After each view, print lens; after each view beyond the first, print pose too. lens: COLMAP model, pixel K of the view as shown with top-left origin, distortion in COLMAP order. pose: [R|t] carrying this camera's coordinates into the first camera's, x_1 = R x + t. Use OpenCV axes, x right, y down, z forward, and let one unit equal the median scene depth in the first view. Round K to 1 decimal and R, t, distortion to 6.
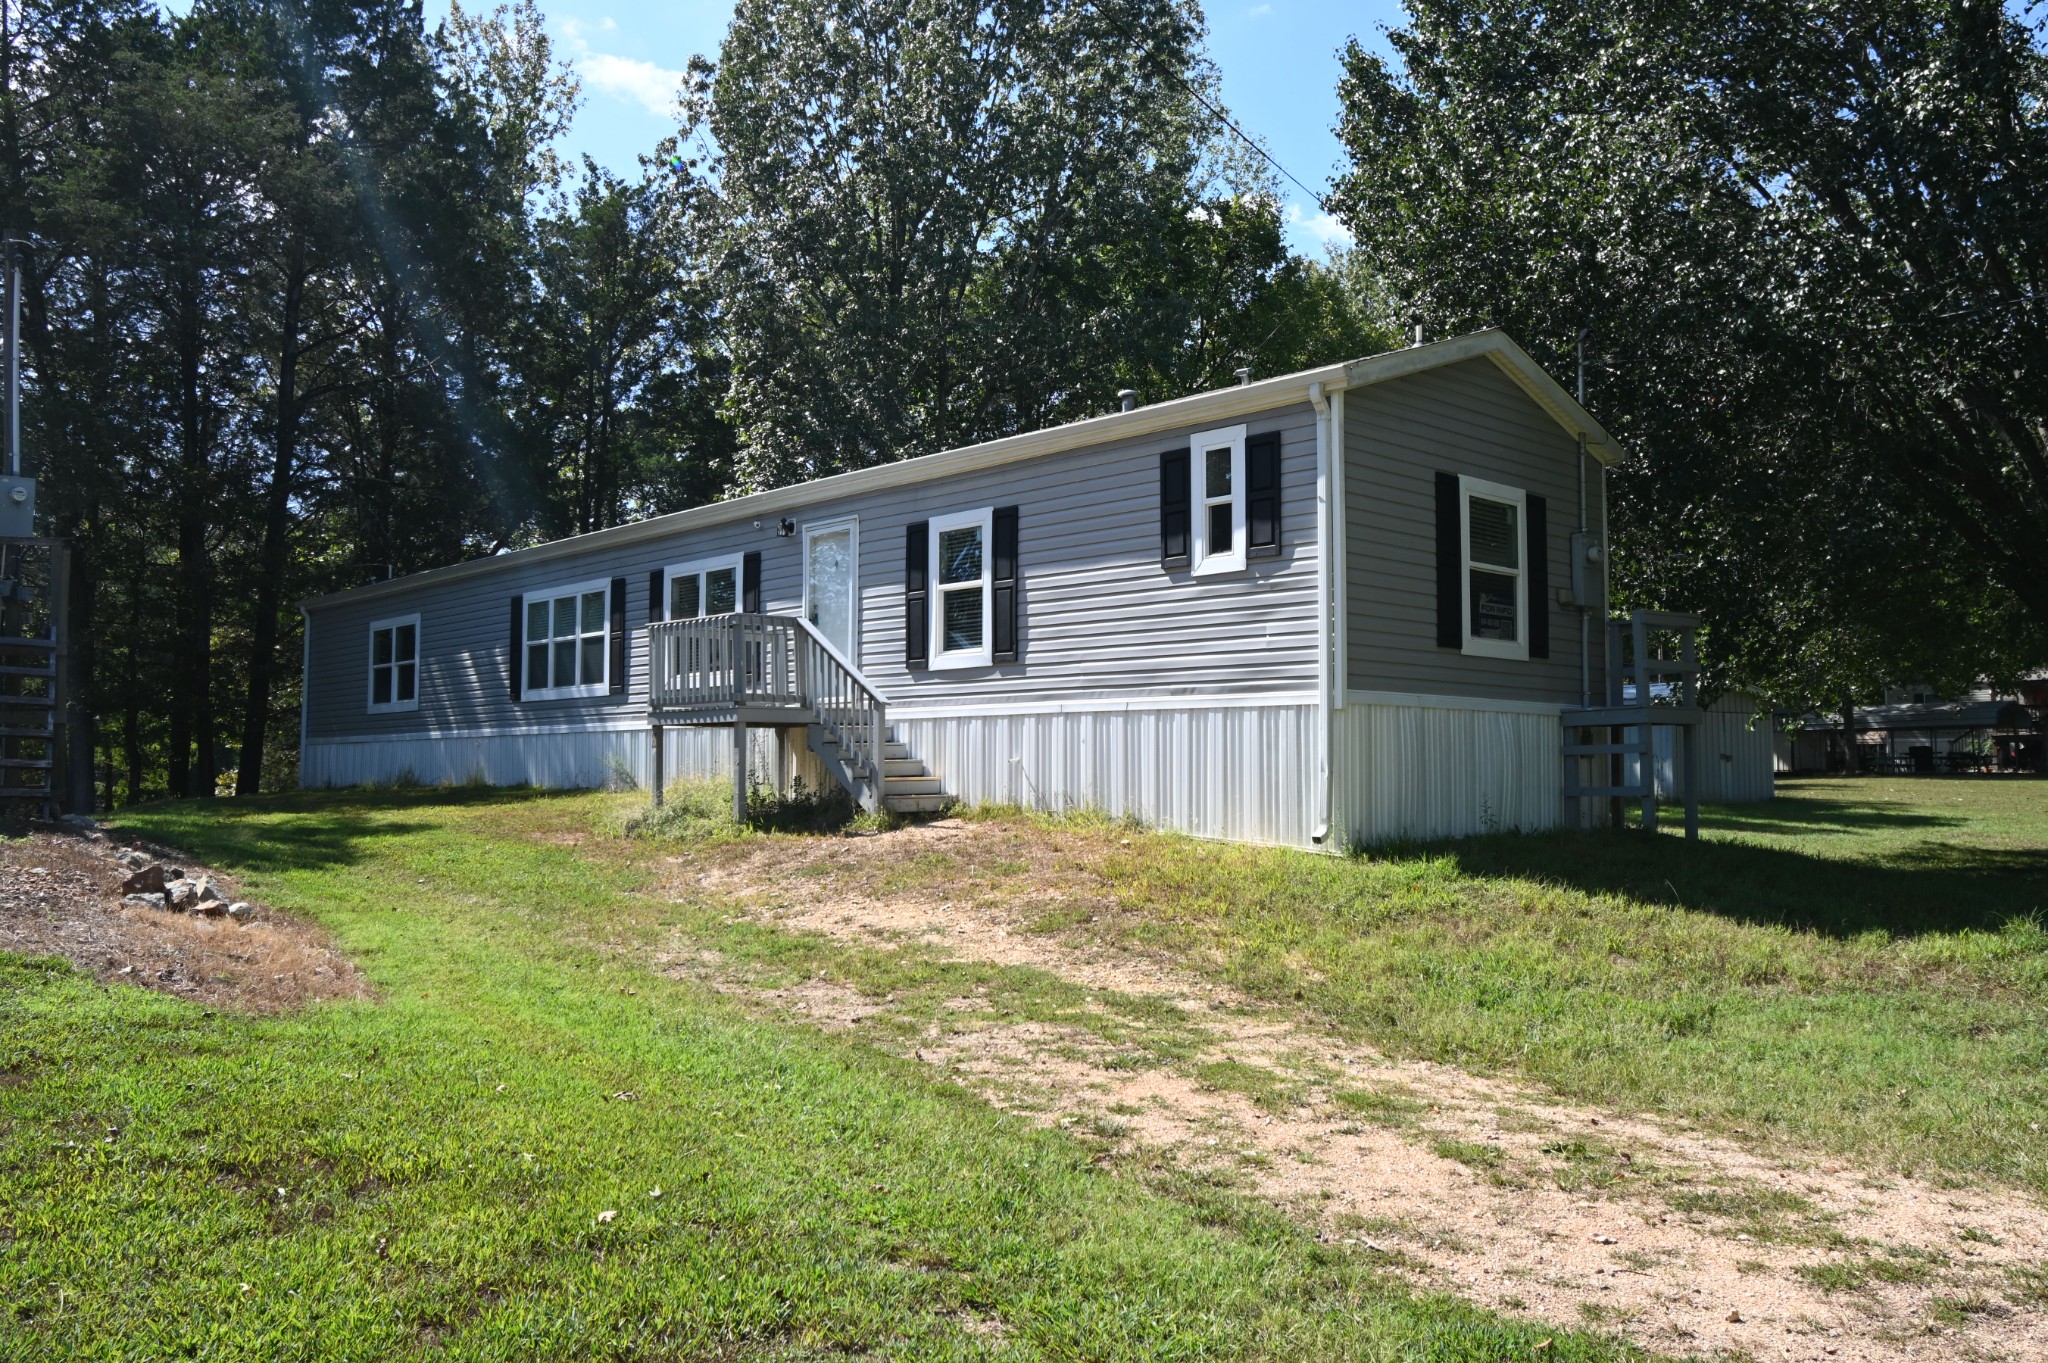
lens RADIAL K [[1586.6, 0, 1075.5], [0, 1586.6, 716.7], [0, 0, 1]] dist [-0.010423, -0.002669]
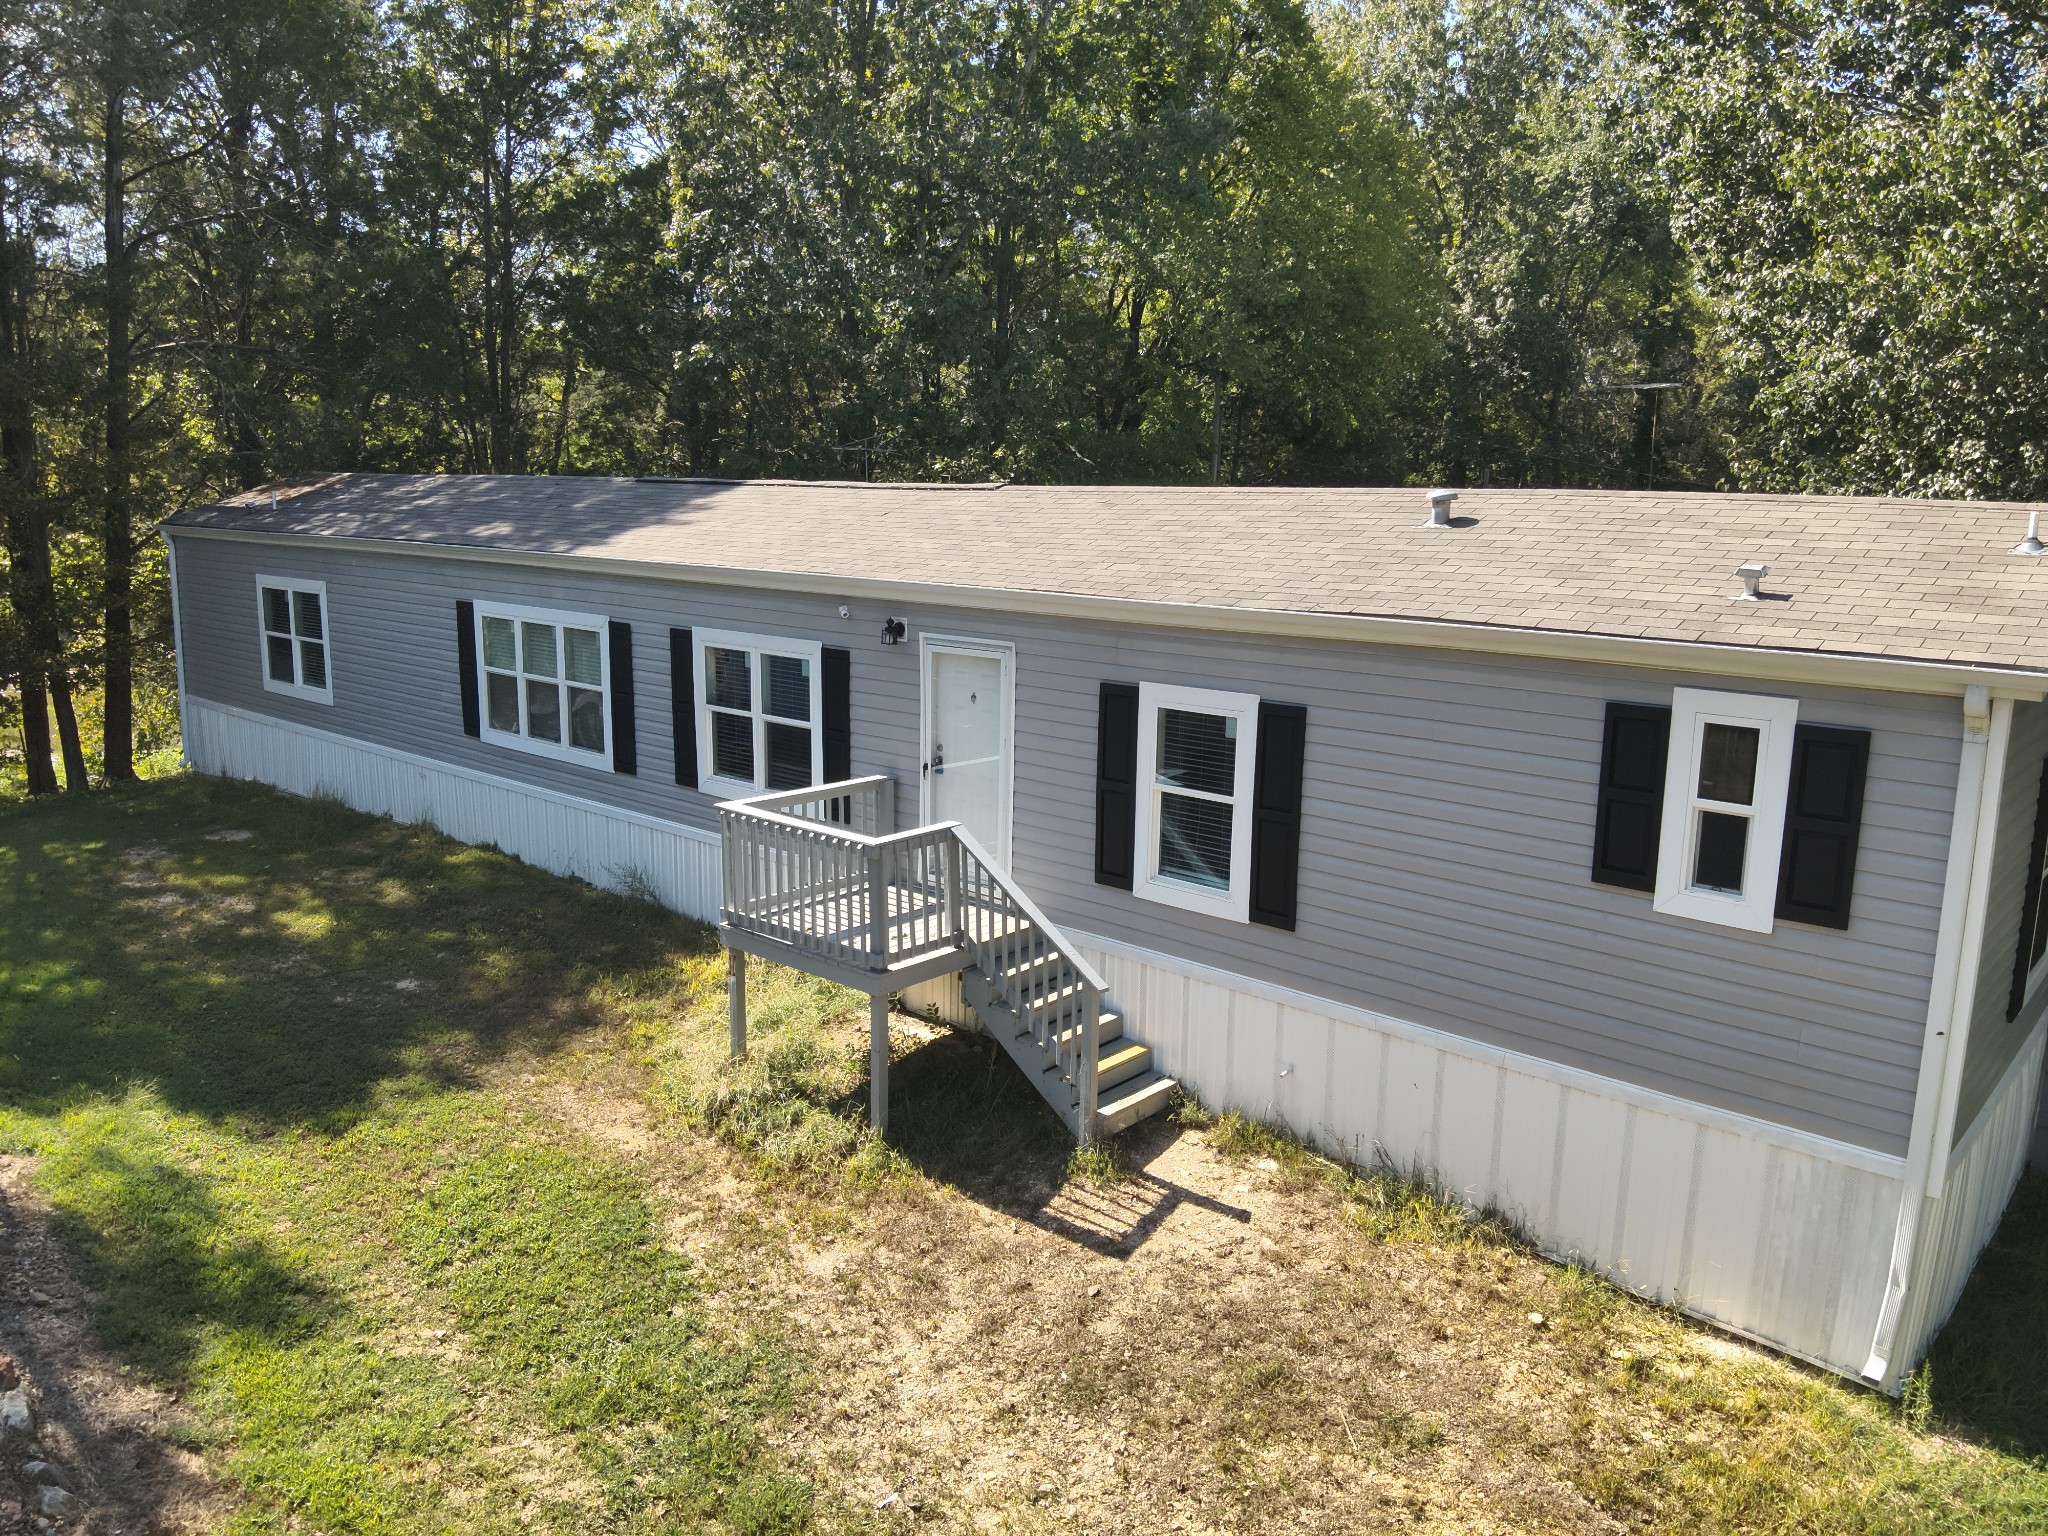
lens RADIAL K [[1480.3, 0, 1019.1], [0, 1480.3, 751.2], [0, 0, 1]] dist [0.156382, -0.332190]
pose [[0.998006, 0.005805, 0.062859, -0.194439], [-0.019145, 0.976697, 0.213768, -0.244075], [-0.060153, -0.214545, 0.974860, 0.388773]]
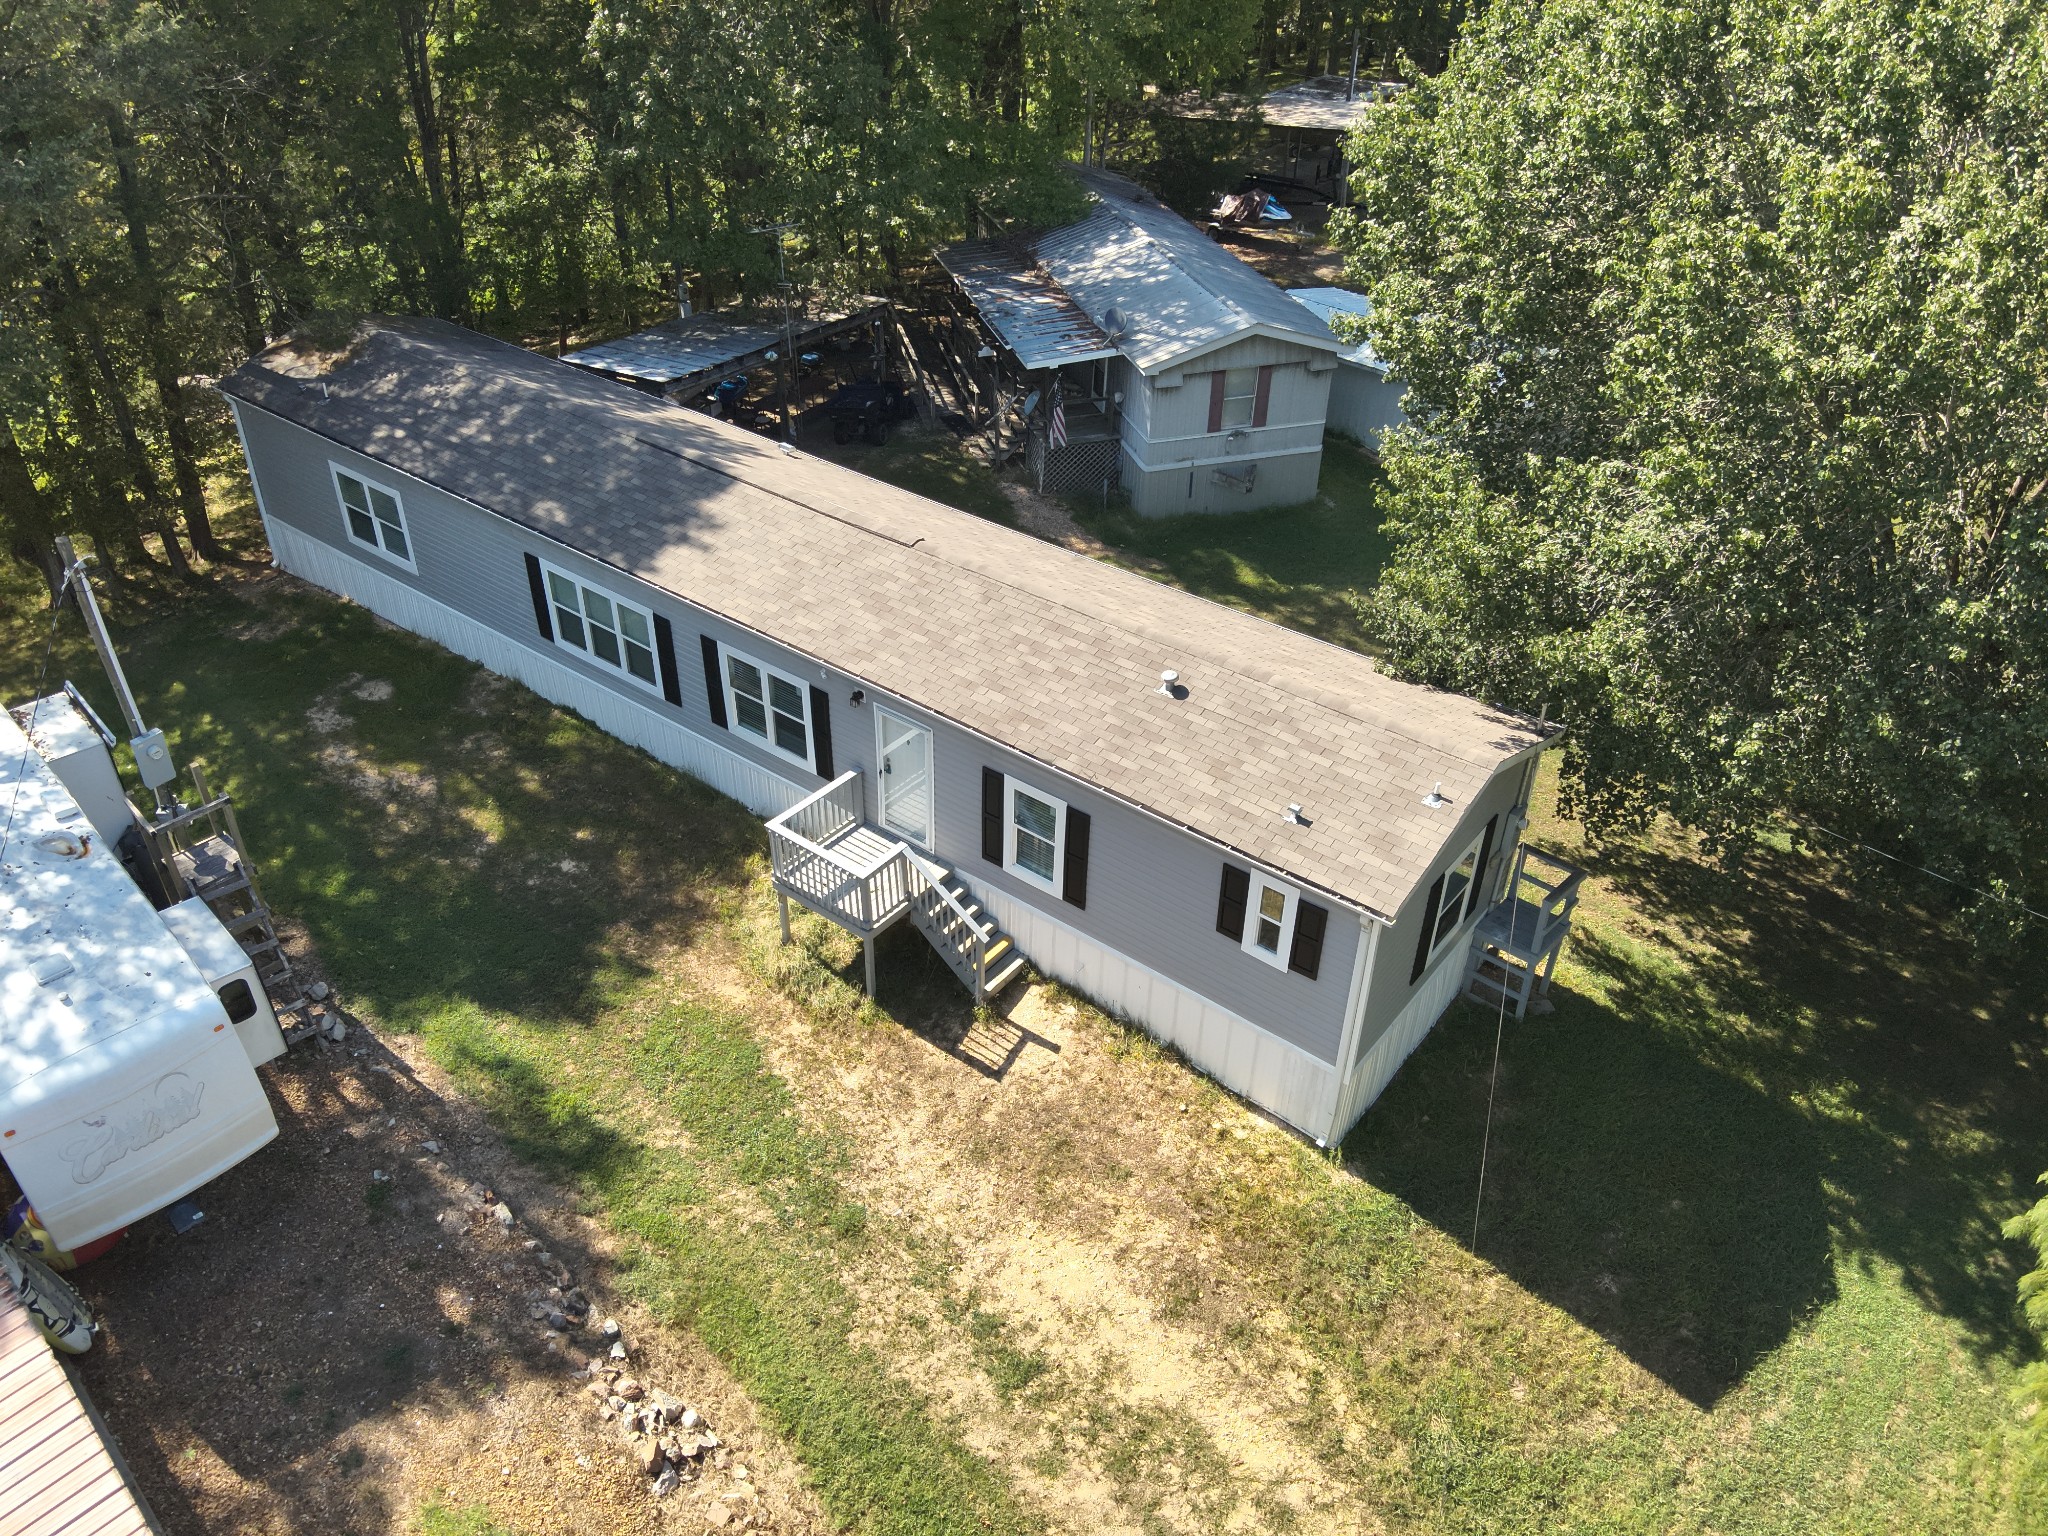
lens RADIAL K [[1494.4, 0, 1021.8], [0, 1494.4, 728.3], [0, 0, 1]] dist [0.210389, -0.497591]
pose [[0.990942, -0.060204, 0.120040, -0.227403], [-0.022855, 0.805235, 0.592515, -0.886824], [-0.132332, -0.589892, 0.796565, 0.095931]]
